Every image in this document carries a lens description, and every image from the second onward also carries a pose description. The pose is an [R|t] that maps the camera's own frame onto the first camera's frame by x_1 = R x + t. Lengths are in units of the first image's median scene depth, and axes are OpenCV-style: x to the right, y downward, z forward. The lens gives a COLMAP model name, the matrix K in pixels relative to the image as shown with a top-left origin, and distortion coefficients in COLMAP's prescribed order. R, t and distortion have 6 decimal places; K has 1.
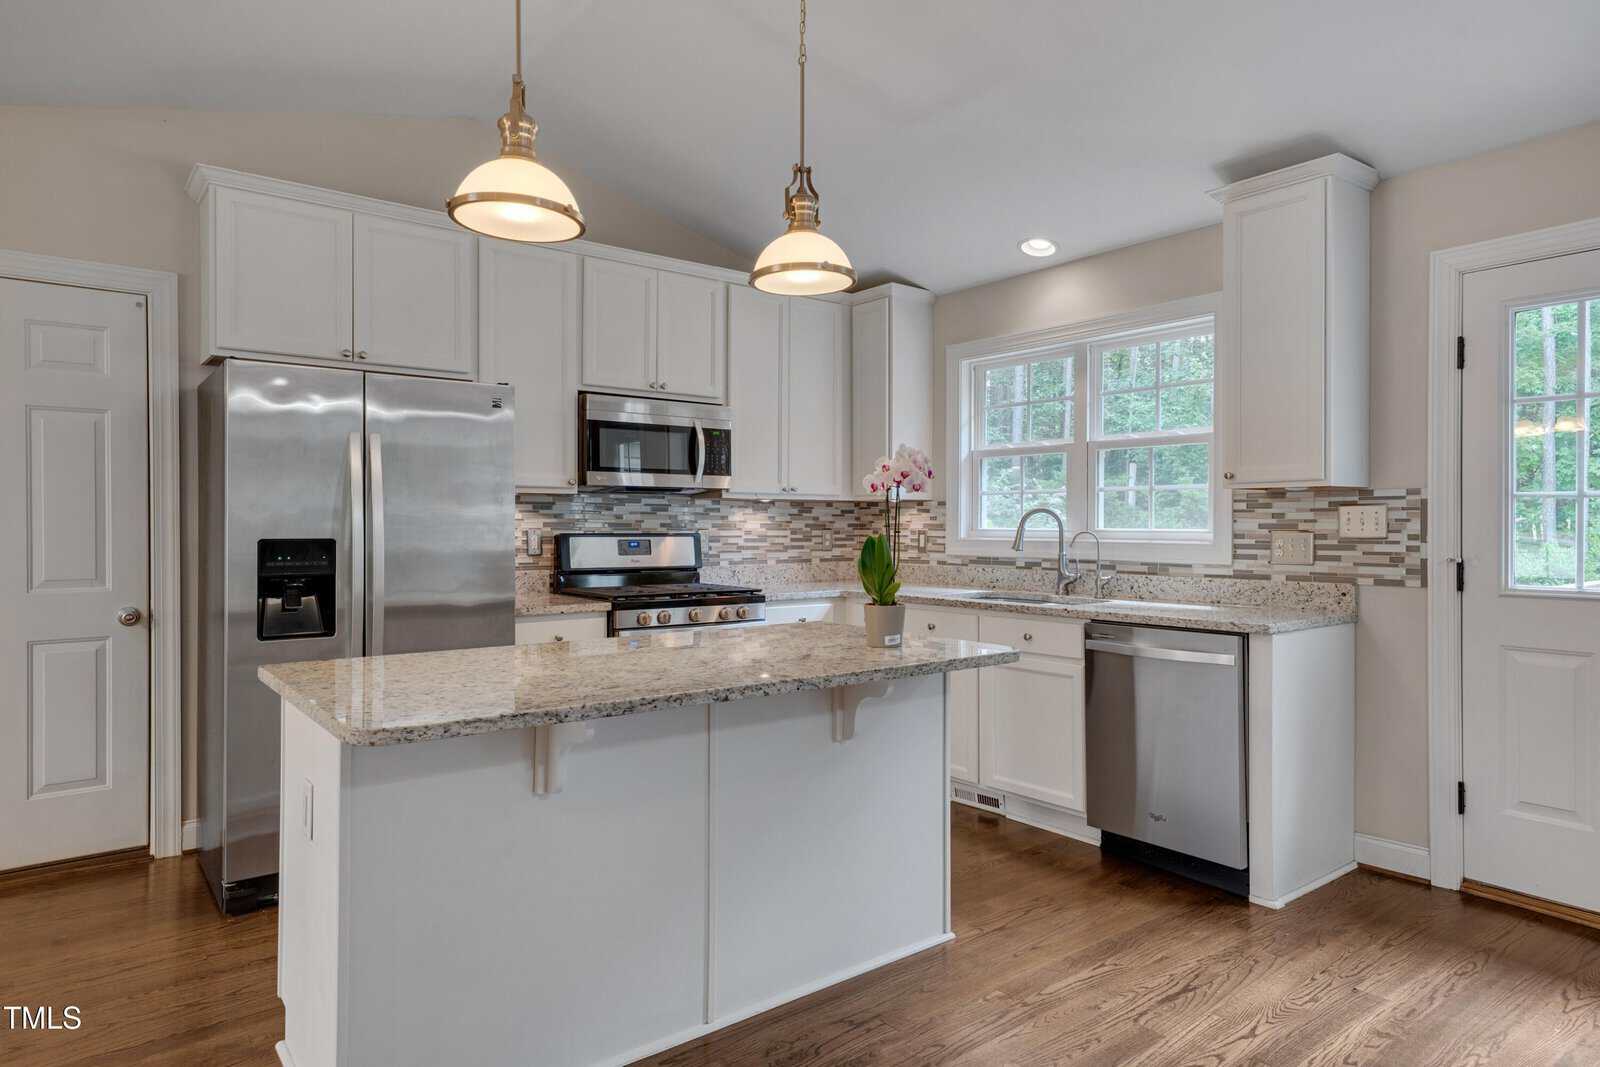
lens RADIAL K [[991.5, 0, 969.5], [0, 991.5, 526.4], [0, 0, 1]] dist [0.023230, -0.002357]
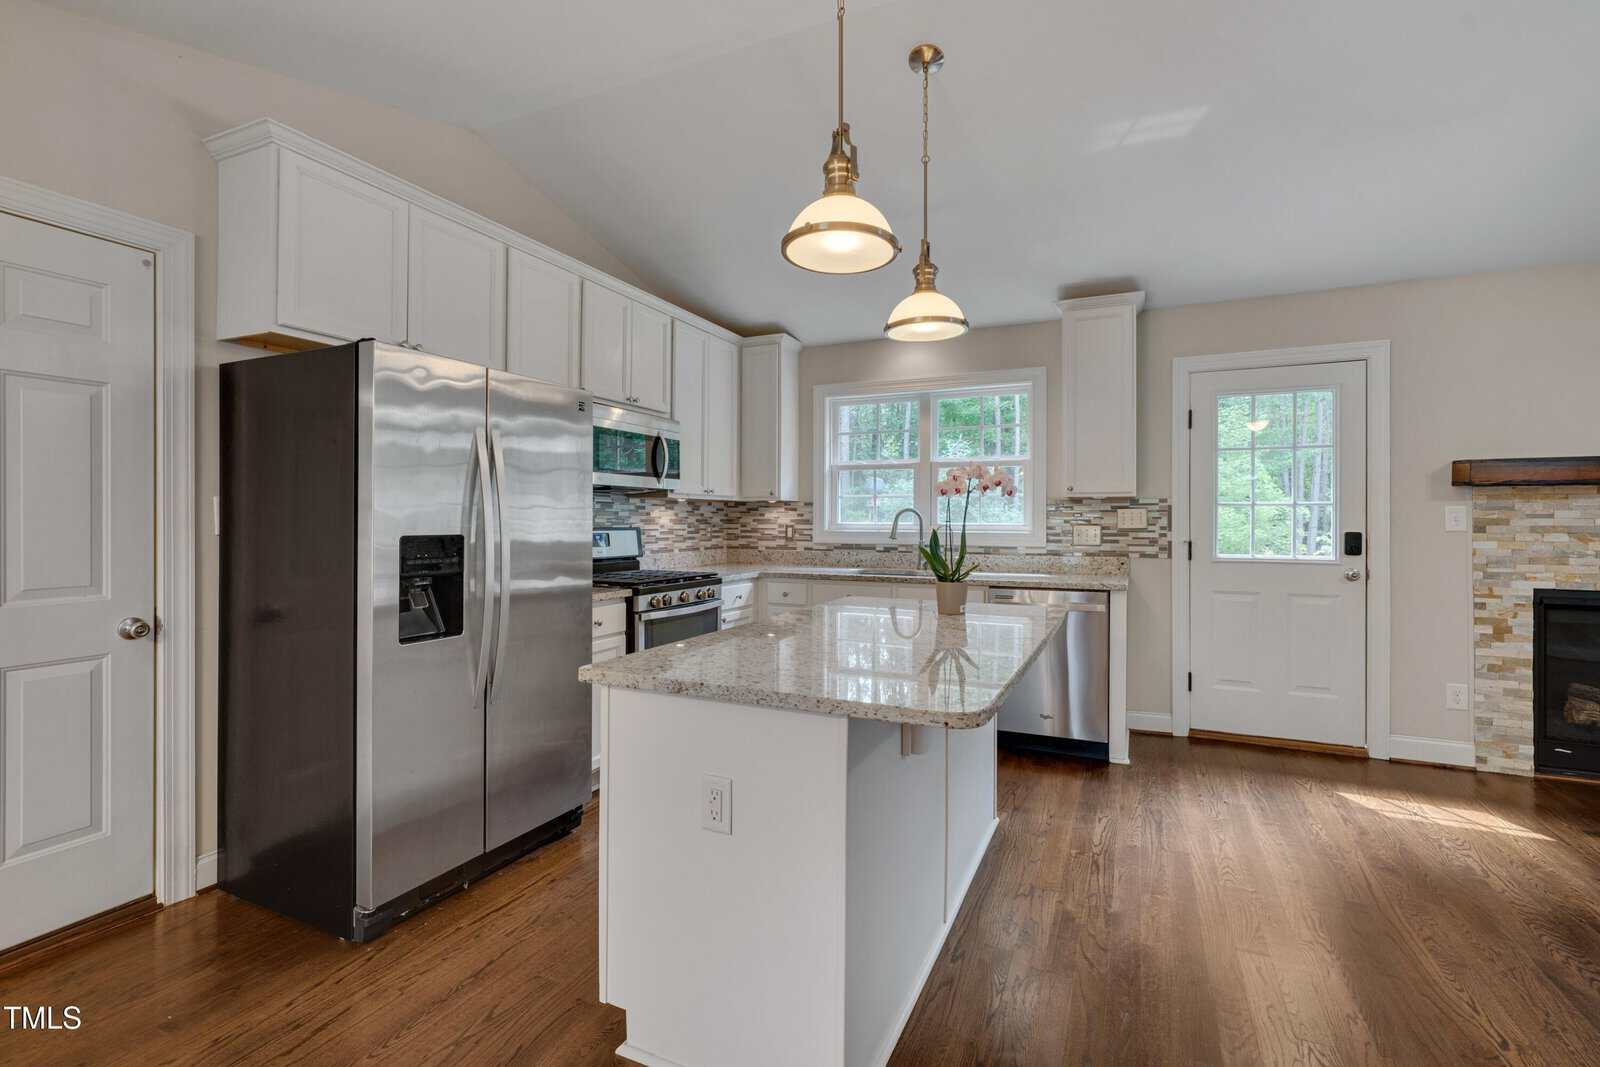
lens RADIAL K [[698.0, 0, 846.5], [0, 698.0, 518.2], [0, 0, 1]] dist [-0.002443, 0.000363]
pose [[0.892264, 0.002014, 0.451510, -0.477253], [-0.000572, 0.999994, -0.003330, -0.001354], [-0.451514, 0.002713, 0.892260, 0.173900]]
